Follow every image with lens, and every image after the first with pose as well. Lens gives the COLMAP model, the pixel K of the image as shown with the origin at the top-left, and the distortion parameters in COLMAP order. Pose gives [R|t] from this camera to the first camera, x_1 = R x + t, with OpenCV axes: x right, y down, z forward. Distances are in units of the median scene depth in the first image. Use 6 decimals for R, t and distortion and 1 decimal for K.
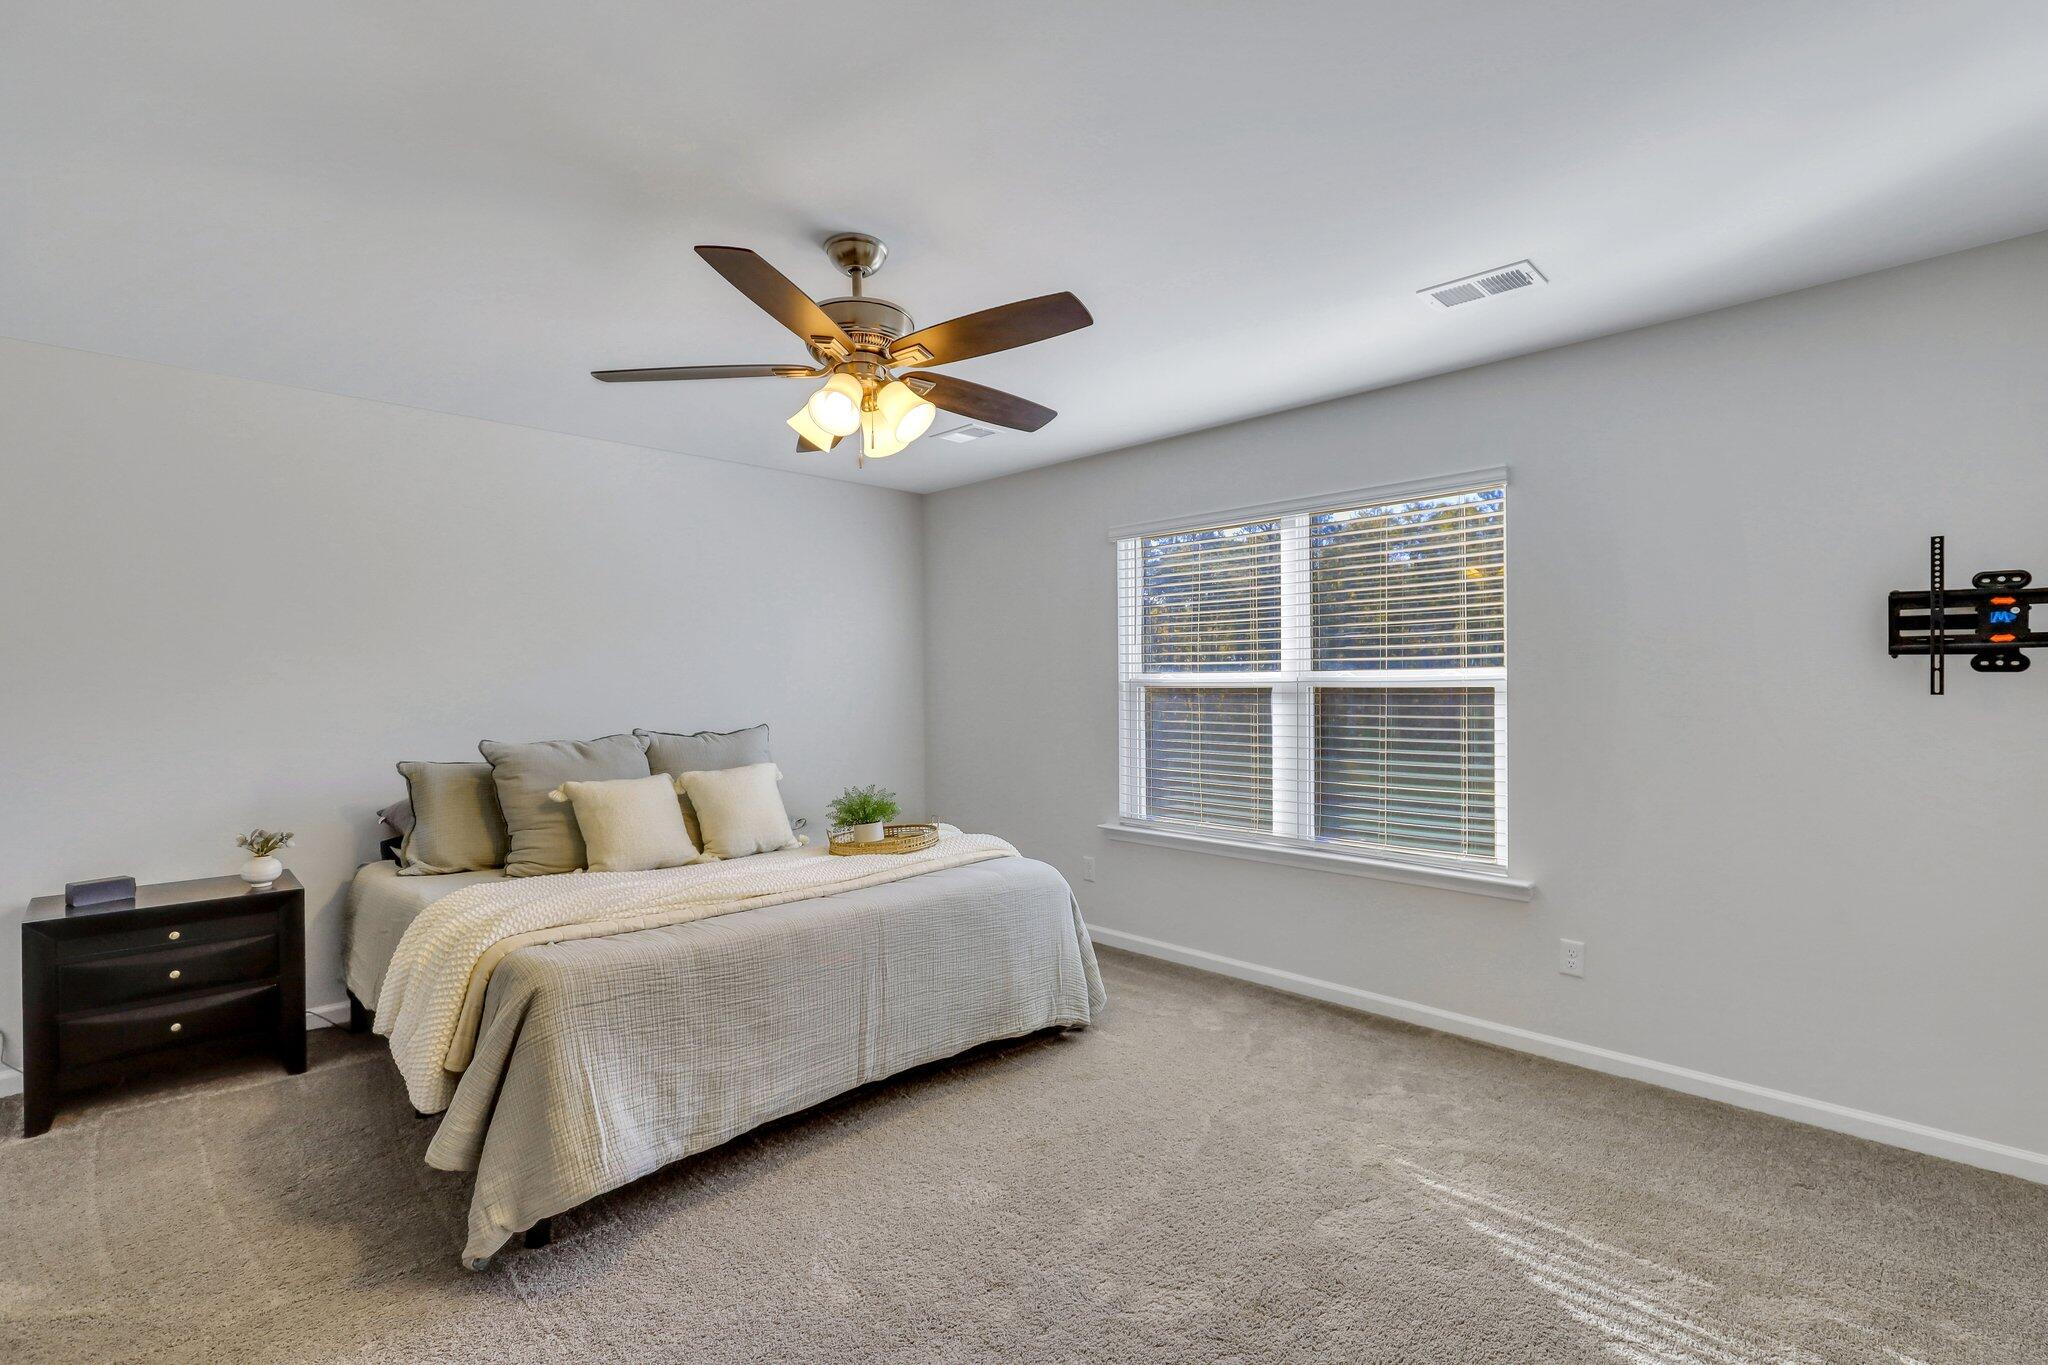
lens RADIAL K [[918.9, 0, 1041.2], [0, 918.9, 688.4], [0, 0, 1]] dist [0.004288, 0.000672]
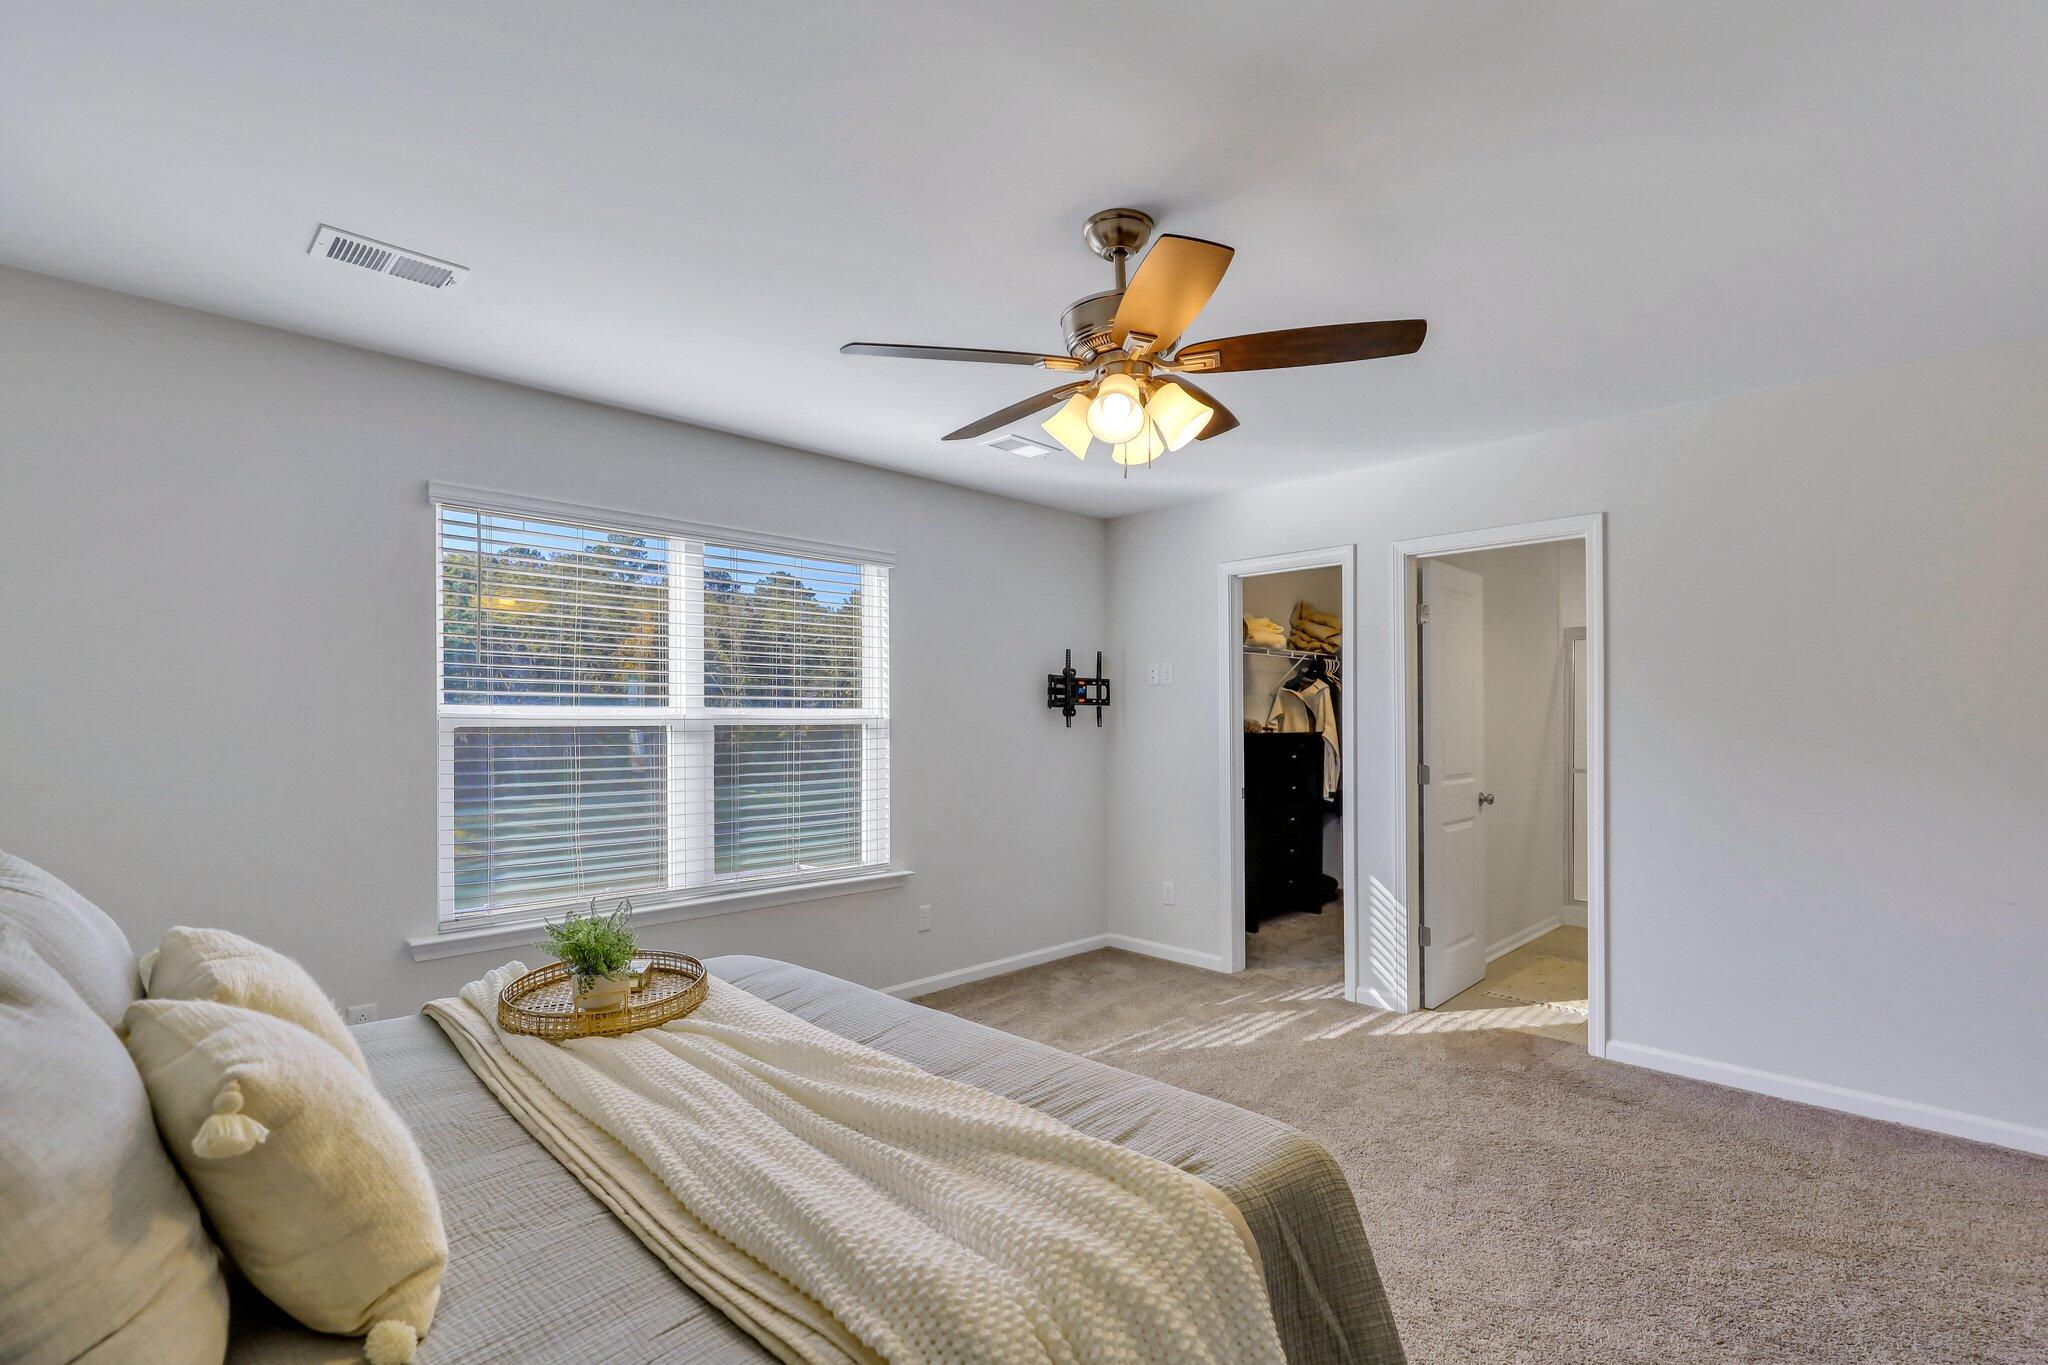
lens RADIAL K [[937.2, 0, 1025.9], [0, 937.2, 707.6], [0, 0, 1]] dist [0.001254, -0.000188]
pose [[0.012185, 0.019385, 0.999738, -0.656233], [0.006803, 0.999787, -0.019469, 0.002033], [-0.999903, 0.007038, 0.012050, 0.640420]]
